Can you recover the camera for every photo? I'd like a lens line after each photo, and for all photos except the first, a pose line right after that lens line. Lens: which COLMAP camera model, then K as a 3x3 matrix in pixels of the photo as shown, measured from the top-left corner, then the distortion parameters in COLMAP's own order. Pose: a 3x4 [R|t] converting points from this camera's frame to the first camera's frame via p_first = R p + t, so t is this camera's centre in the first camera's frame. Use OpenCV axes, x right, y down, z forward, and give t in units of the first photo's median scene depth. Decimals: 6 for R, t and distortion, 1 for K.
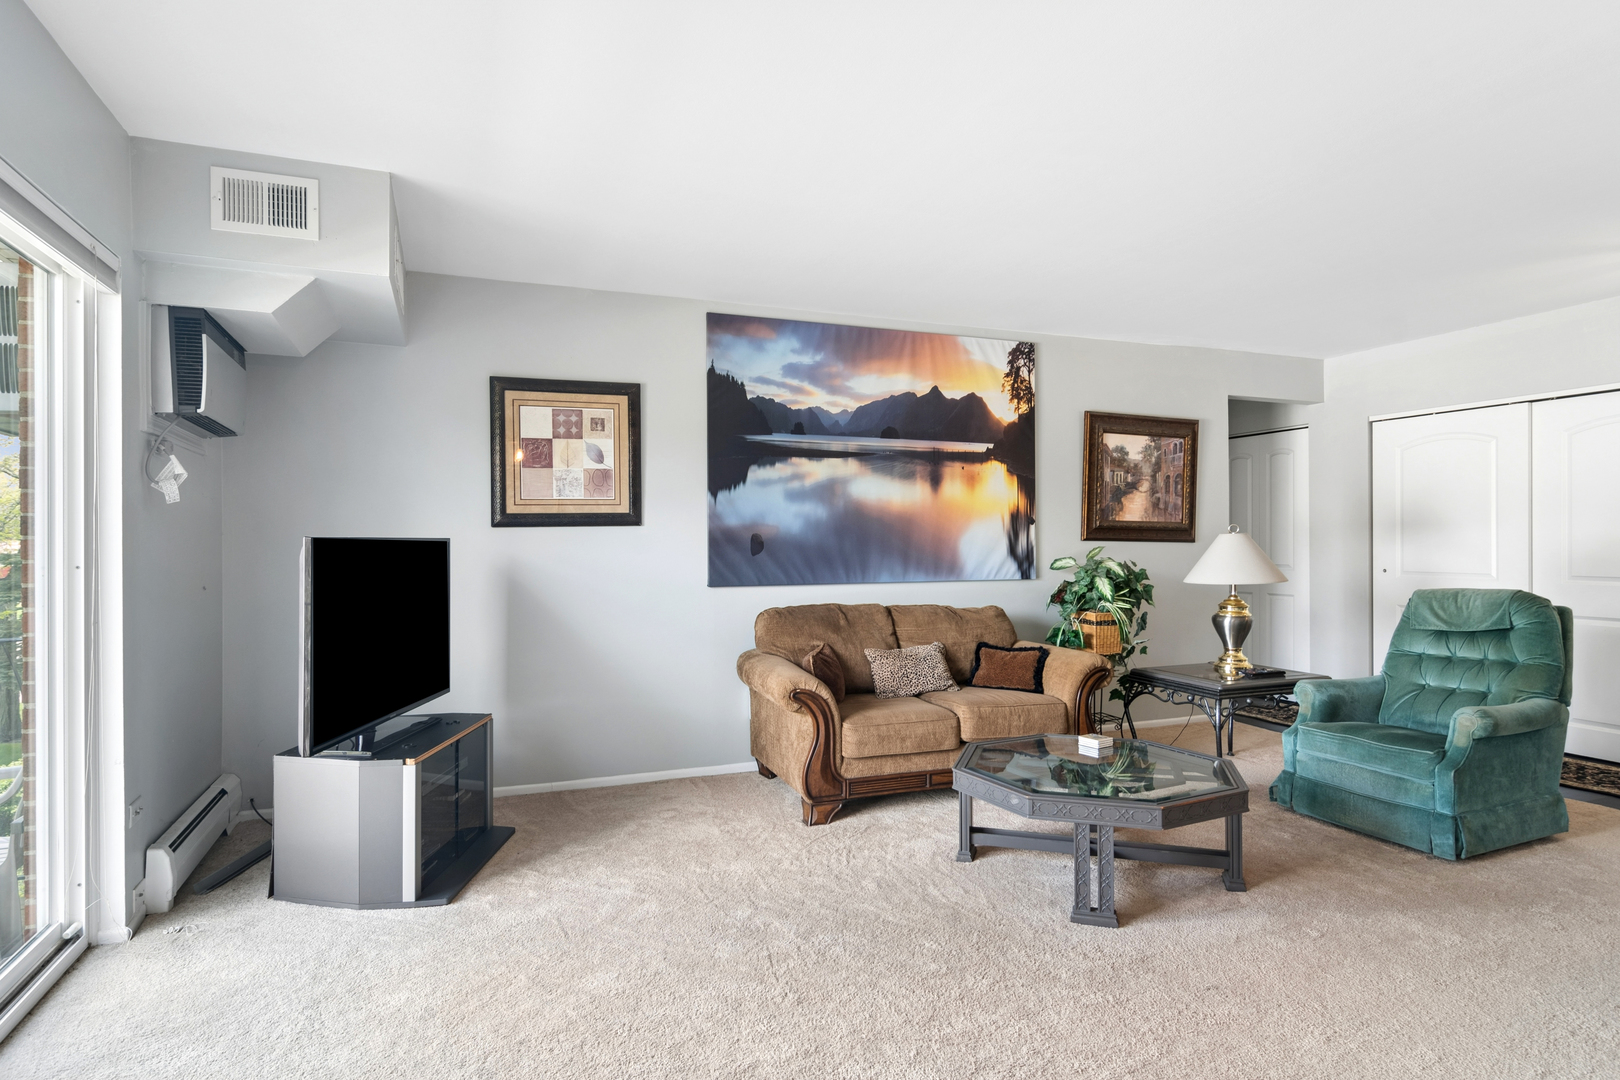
lens RADIAL K [[869.4, 0, 804.1], [0, 869.4, 548.6], [0, 0, 1]] dist [-0.004172, 0.005126]
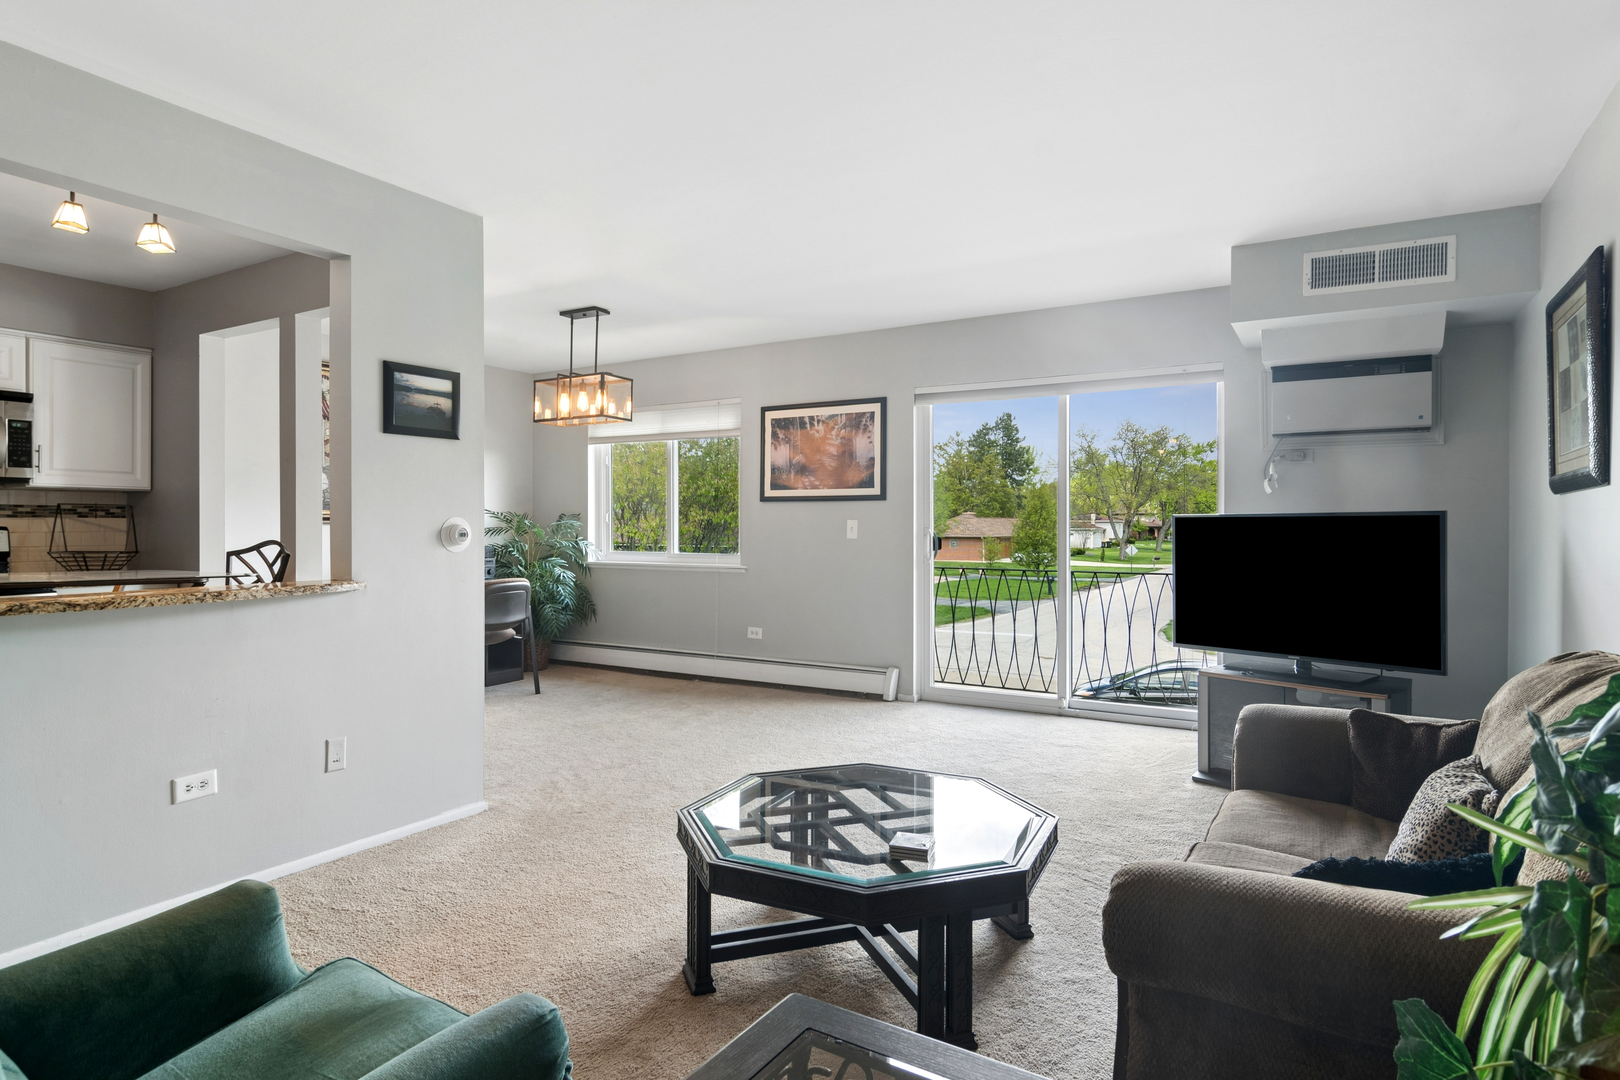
lens RADIAL K [[869.4, 0, 806.2], [0, 869.4, 531.9], [0, 0, 1]] dist [-0.004172, 0.005126]
pose [[-0.794397, 0.014490, -0.607226, 0.552888], [0.007466, 0.999873, 0.014093, -0.006385], [0.607353, 0.006662, -0.794404, 1.040796]]
